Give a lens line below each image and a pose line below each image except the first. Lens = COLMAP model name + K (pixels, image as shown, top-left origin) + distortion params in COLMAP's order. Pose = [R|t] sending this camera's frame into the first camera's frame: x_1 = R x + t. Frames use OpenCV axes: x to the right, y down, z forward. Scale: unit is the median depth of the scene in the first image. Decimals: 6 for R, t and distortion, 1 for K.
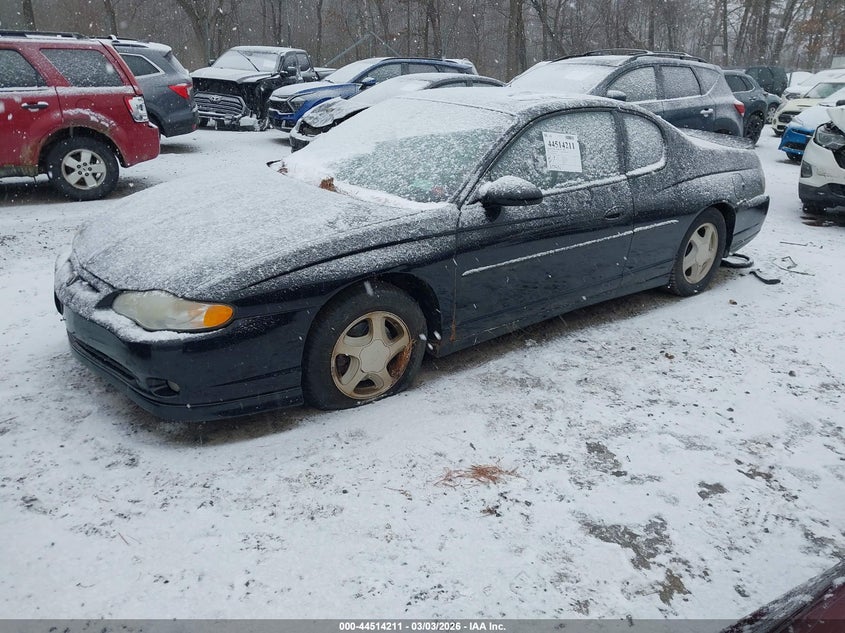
lens RADIAL K [[668.4, 0, 422.5], [0, 668.4, 316.5], [0, 0, 1]] dist [0.002641, -0.014589]
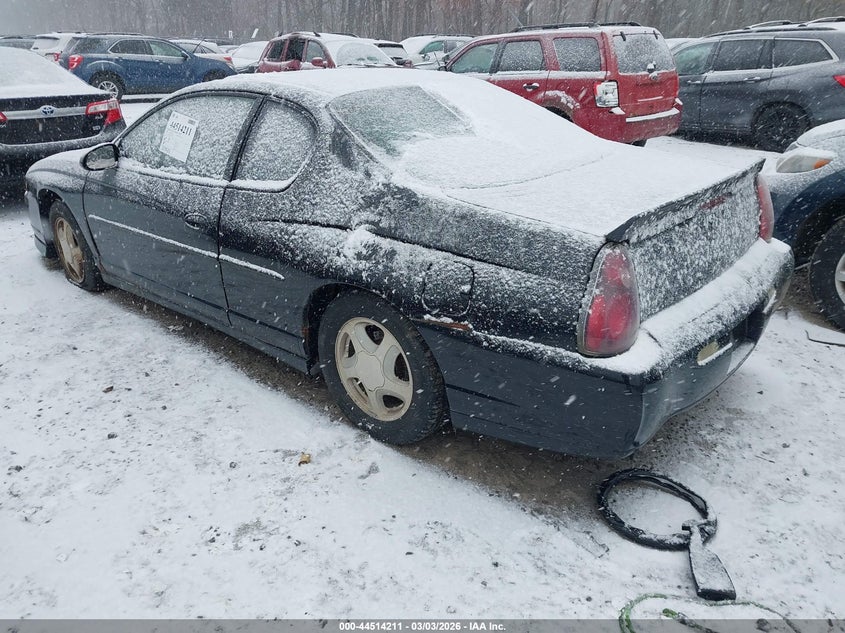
lens RADIAL K [[668.4, 0, 422.5], [0, 668.4, 316.5], [0, 0, 1]] dist [0.002641, -0.014589]
pose [[0.128829, 0.345006, -0.929717, 1.053612], [-0.338613, 0.896486, 0.285754, -0.355170], [0.932065, 0.278001, 0.232316, 1.043890]]
